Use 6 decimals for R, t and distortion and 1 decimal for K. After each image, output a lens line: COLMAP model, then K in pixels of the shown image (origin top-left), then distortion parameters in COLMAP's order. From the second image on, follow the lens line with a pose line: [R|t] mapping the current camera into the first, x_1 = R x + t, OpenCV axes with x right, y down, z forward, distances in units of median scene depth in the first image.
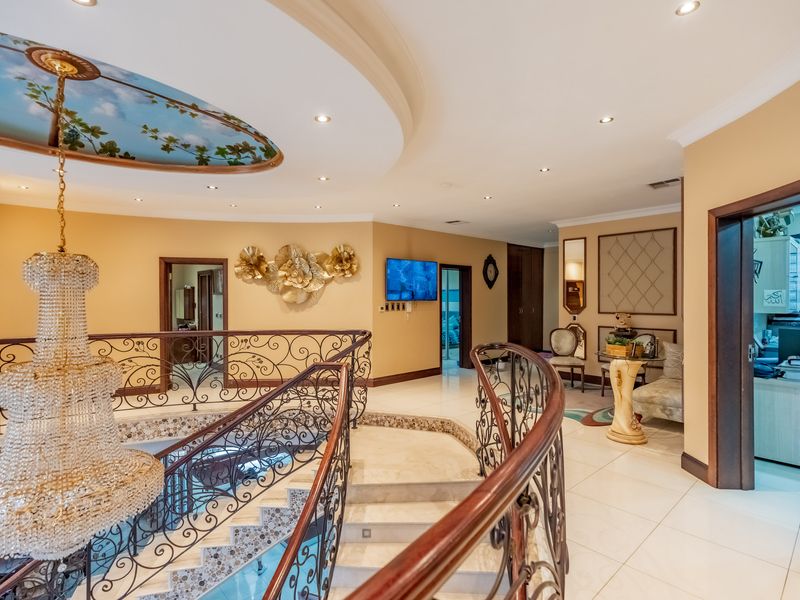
lens RADIAL K [[417.2, 0, 395.5], [0, 417.2, 299.9], [0, 0, 1]] dist [0.001788, 0.000238]
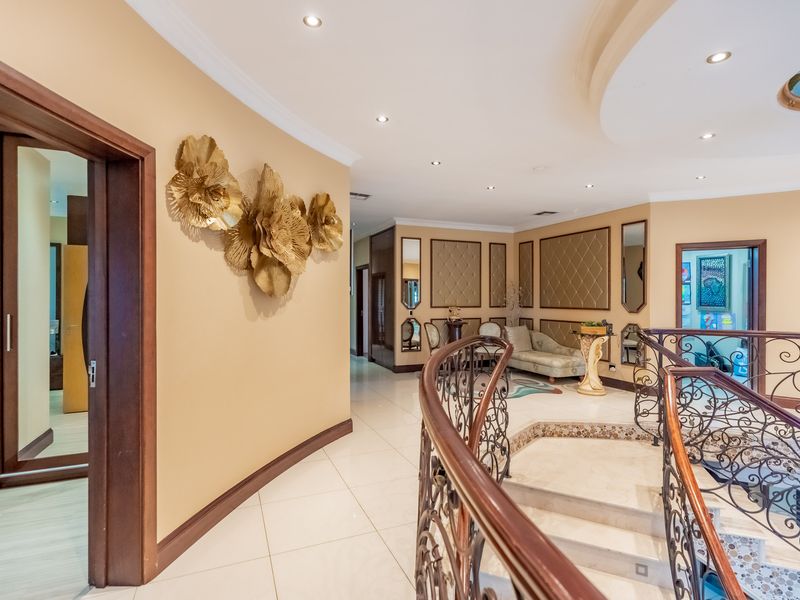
lens RADIAL K [[417.2, 0, 395.5], [0, 417.2, 299.9], [0, 0, 1]] dist [0.001788, 0.000238]
pose [[0.340997, -0.002139, 0.940062, -0.621848], [0.000057, 0.999997, 0.002255, 0.008705], [-0.940065, -0.000715, 0.340996, 0.723340]]
